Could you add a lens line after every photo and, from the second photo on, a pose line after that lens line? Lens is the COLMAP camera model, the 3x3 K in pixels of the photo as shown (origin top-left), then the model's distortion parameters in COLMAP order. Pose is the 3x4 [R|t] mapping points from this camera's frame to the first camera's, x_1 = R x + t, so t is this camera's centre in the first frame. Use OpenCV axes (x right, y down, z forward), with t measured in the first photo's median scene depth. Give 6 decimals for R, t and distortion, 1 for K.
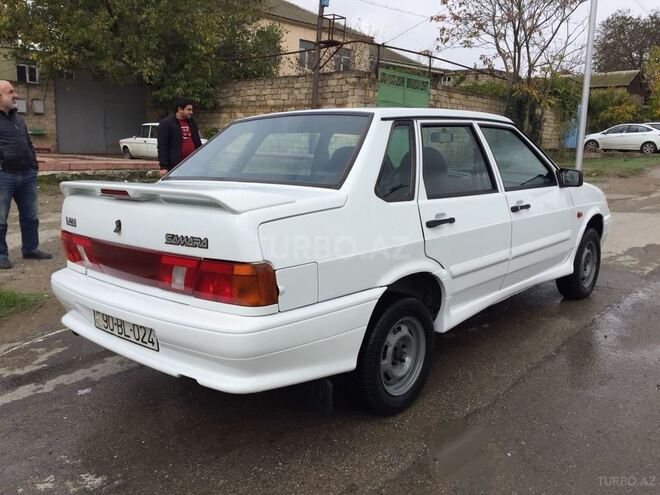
lens RADIAL K [[564.8, 0, 330.0], [0, 564.8, 247.5], [0, 0, 1]] dist [0.077409, -0.115124]
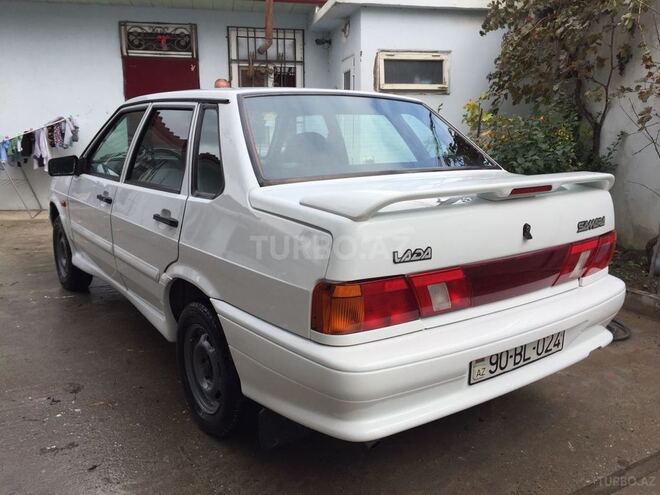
lens RADIAL K [[564.8, 0, 330.0], [0, 564.8, 247.5], [0, 0, 1]] dist [0.077409, -0.115124]
pose [[0.210343, -0.188471, 0.959289, -1.212744], [0.159596, 0.974698, 0.156504, -0.186915], [-0.964513, 0.120179, 0.235100, 1.079581]]
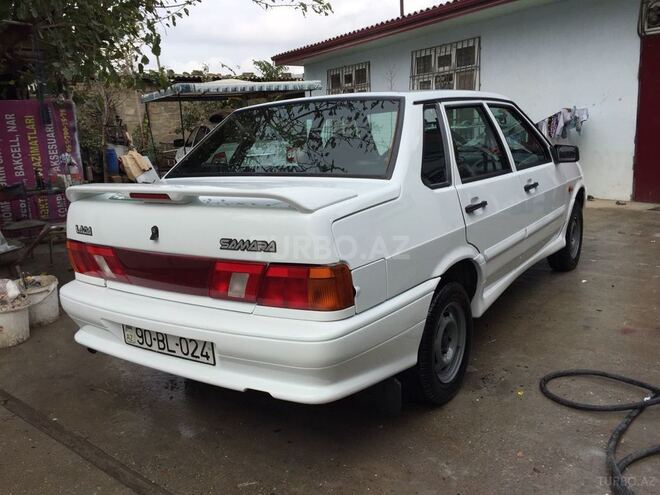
lens RADIAL K [[560.7, 0, 330.0], [0, 560.7, 247.5], [0, 0, 1]] dist [0.085766, -0.106171]
pose [[0.990459, -0.068322, 0.119681, -0.203160], [0.064552, 0.997297, 0.035103, -0.027564], [-0.121755, -0.027043, 0.992192, 0.067282]]
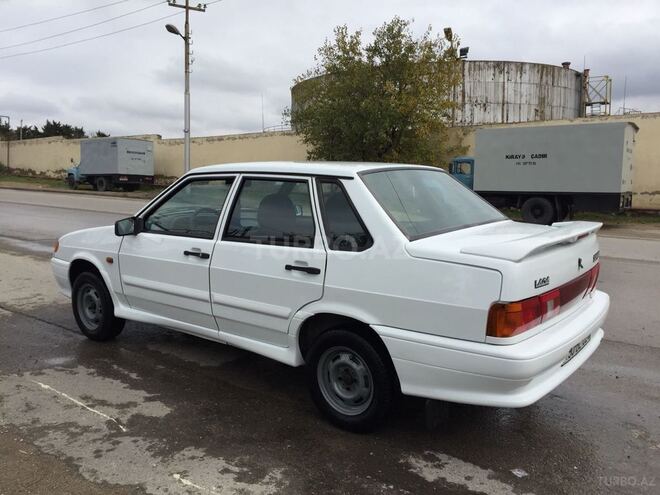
lens RADIAL K [[560.7, 0, 330.0], [0, 560.7, 247.5], [0, 0, 1]] dist [0.085766, -0.106171]
pose [[-0.062469, -0.130310, 0.989503, -1.568977], [0.174778, 0.974691, 0.139393, -0.341333], [-0.982624, 0.181652, -0.038112, 1.579368]]
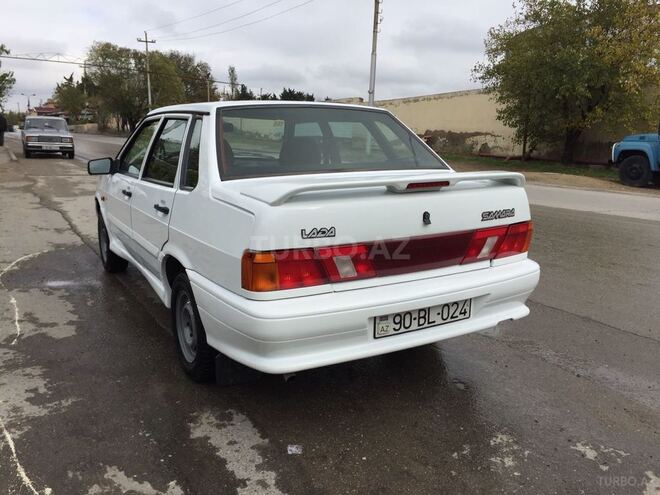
lens RADIAL K [[560.7, 0, 330.0], [0, 560.7, 247.5], [0, 0, 1]] dist [0.085766, -0.106171]
pose [[0.315178, -0.180803, 0.931651, -1.365391], [0.159694, 0.977791, 0.135732, -0.149069], [-0.935500, 0.105999, 0.337051, 0.825898]]
